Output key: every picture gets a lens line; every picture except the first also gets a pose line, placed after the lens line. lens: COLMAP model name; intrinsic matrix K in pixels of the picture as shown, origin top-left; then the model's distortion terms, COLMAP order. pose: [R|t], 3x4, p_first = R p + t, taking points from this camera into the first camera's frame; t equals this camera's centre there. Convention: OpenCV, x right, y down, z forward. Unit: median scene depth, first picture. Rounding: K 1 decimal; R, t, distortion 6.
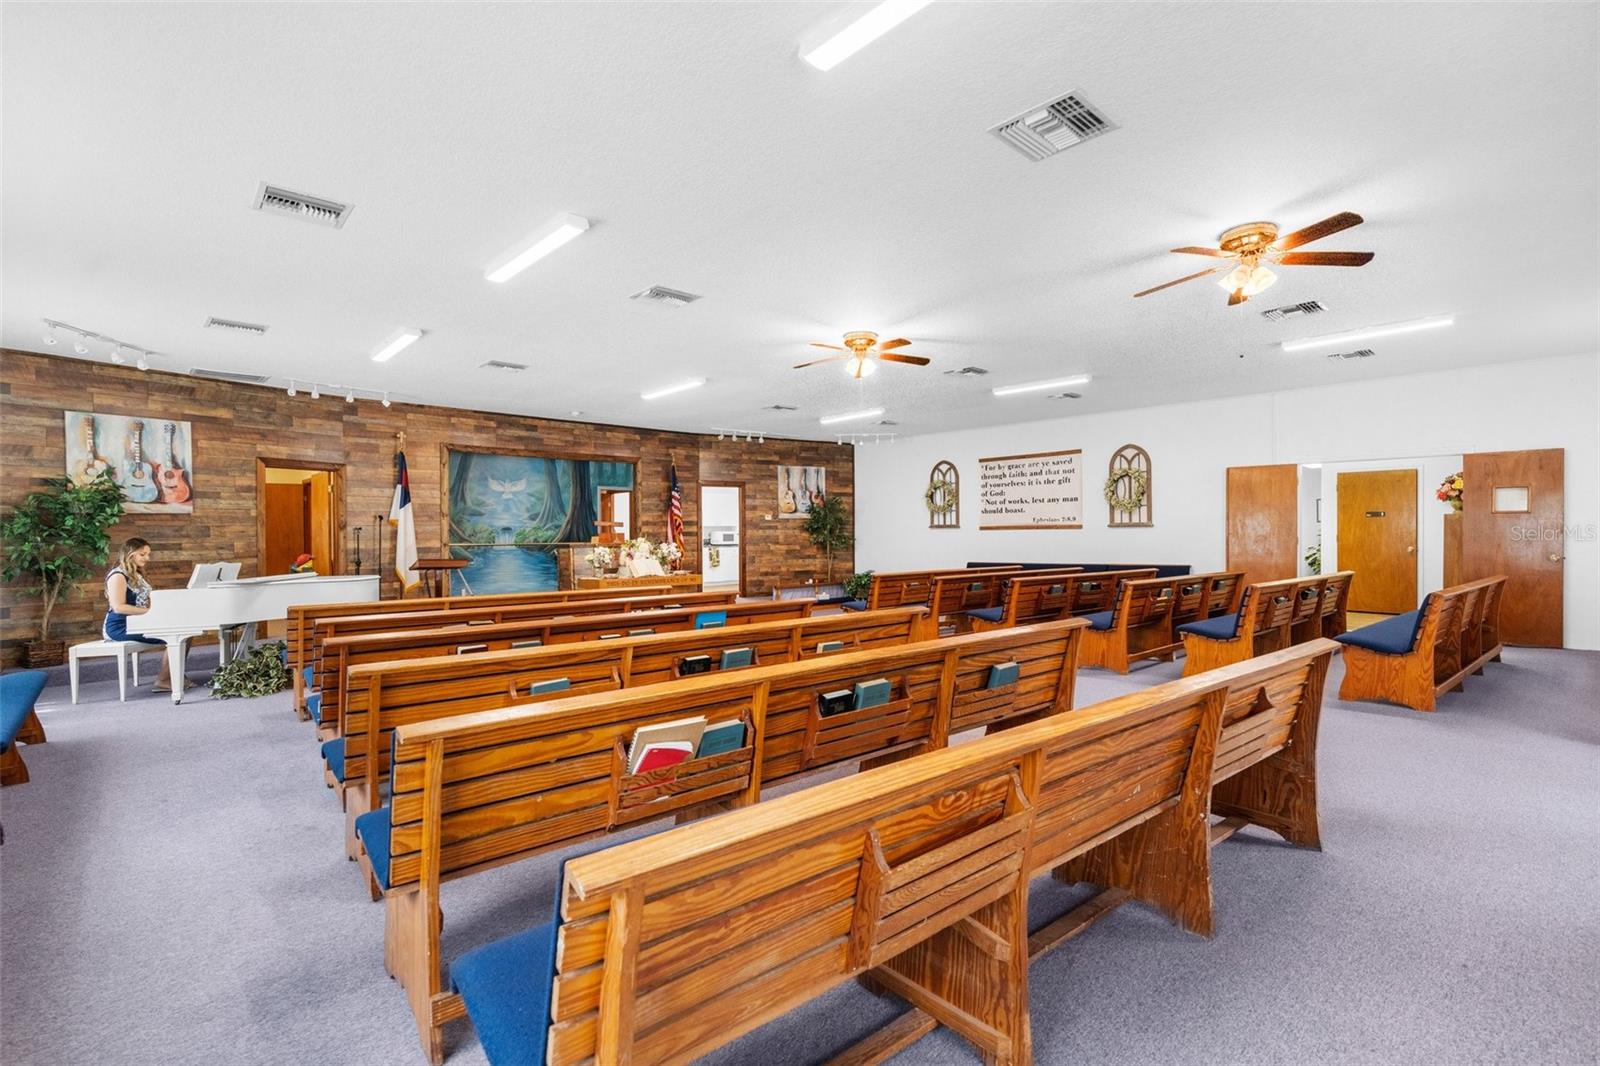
lens RADIAL K [[731.8, 0, 803.9], [0, 731.8, 533.6], [0, 0, 1]] dist [-0.007121, 0.003994]
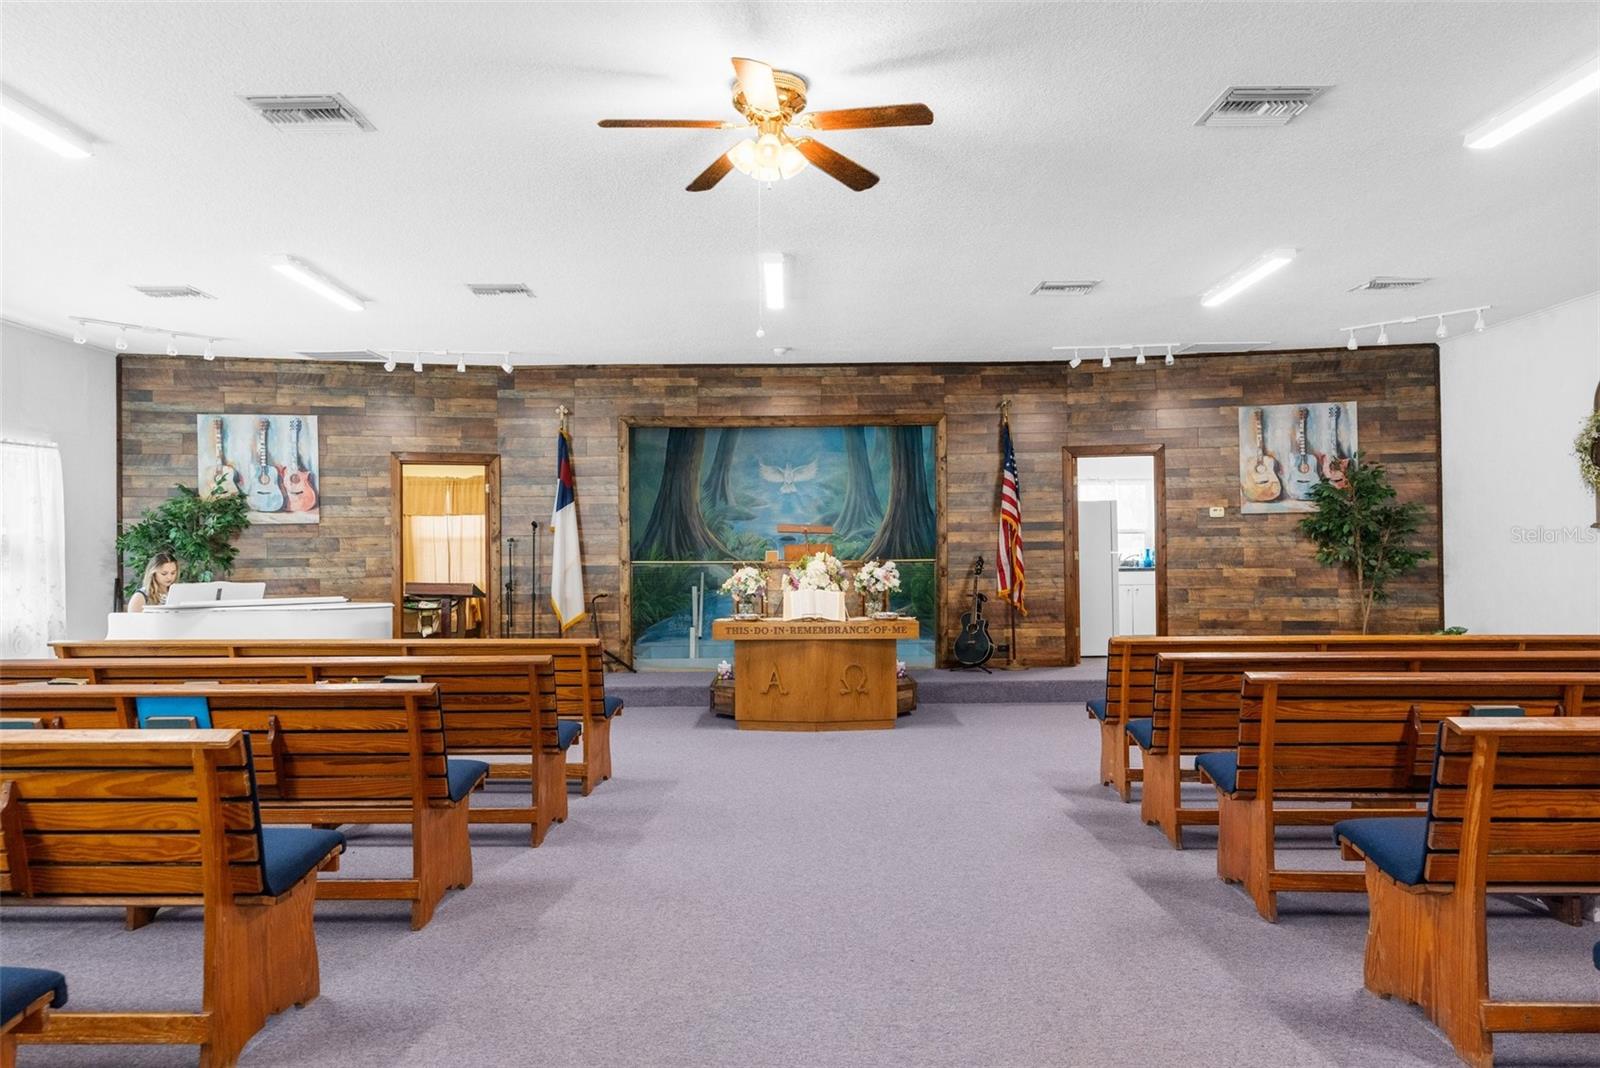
lens RADIAL K [[1098.9, 0, 796.2], [0, 1098.9, 534.2], [0, 0, 1]] dist [0.002850, 0.004090]
pose [[0.736618, -0.010747, -0.676224, 0.323752], [0.003174, 0.999918, -0.012434, 0.001972], [0.676302, 0.007013, 0.736592, 0.327641]]
